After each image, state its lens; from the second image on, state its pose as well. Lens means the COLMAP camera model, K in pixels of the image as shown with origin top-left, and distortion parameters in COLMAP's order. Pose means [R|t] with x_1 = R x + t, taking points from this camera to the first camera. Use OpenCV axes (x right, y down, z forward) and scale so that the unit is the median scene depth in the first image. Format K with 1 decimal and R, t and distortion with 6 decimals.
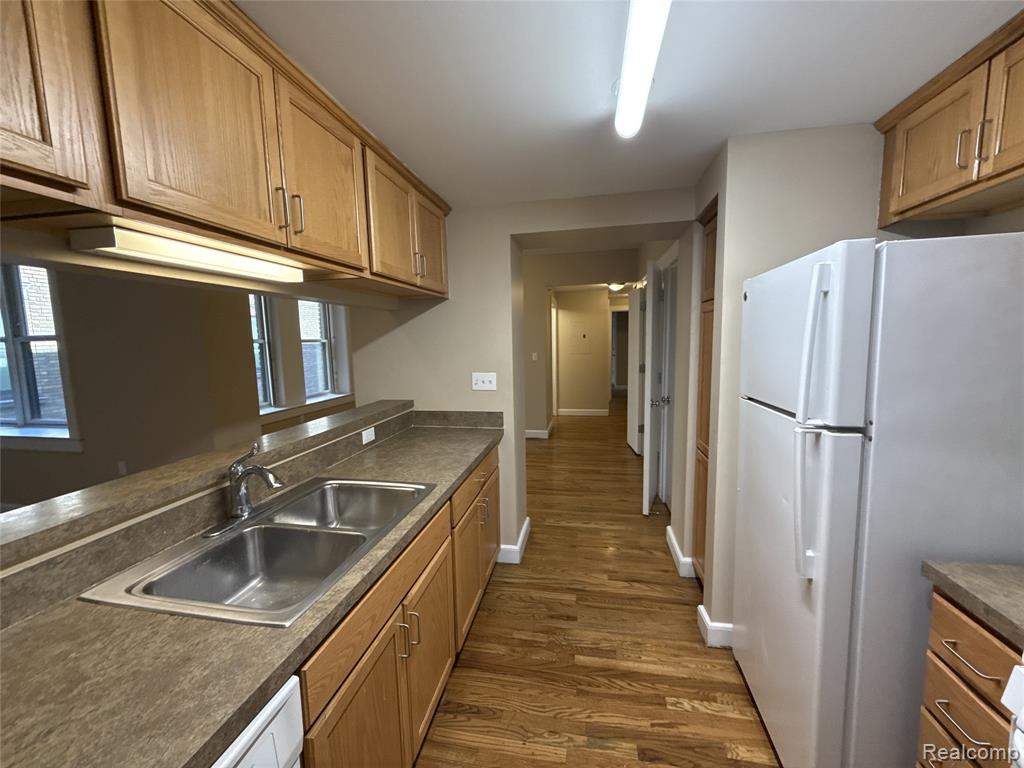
lens RADIAL K [[407.4, 0, 510.2], [0, 407.4, 385.9], [0, 0, 1]] dist [0.000466, 0.000086]
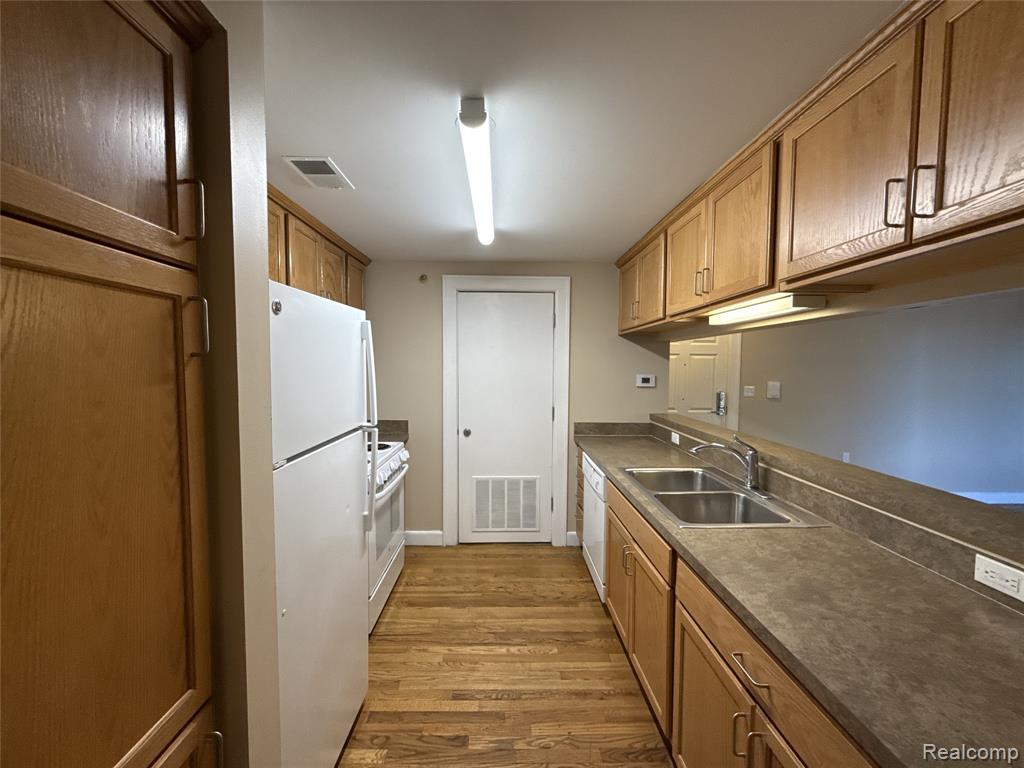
lens RADIAL K [[407.4, 0, 510.2], [0, 407.4, 385.9], [0, 0, 1]] dist [0.000466, 0.000086]
pose [[-0.976779, 0.027327, -0.212500, 0.391528], [-0.009270, 0.985514, 0.169342, -0.225580], [0.214049, 0.167379, -0.962376, 1.832340]]
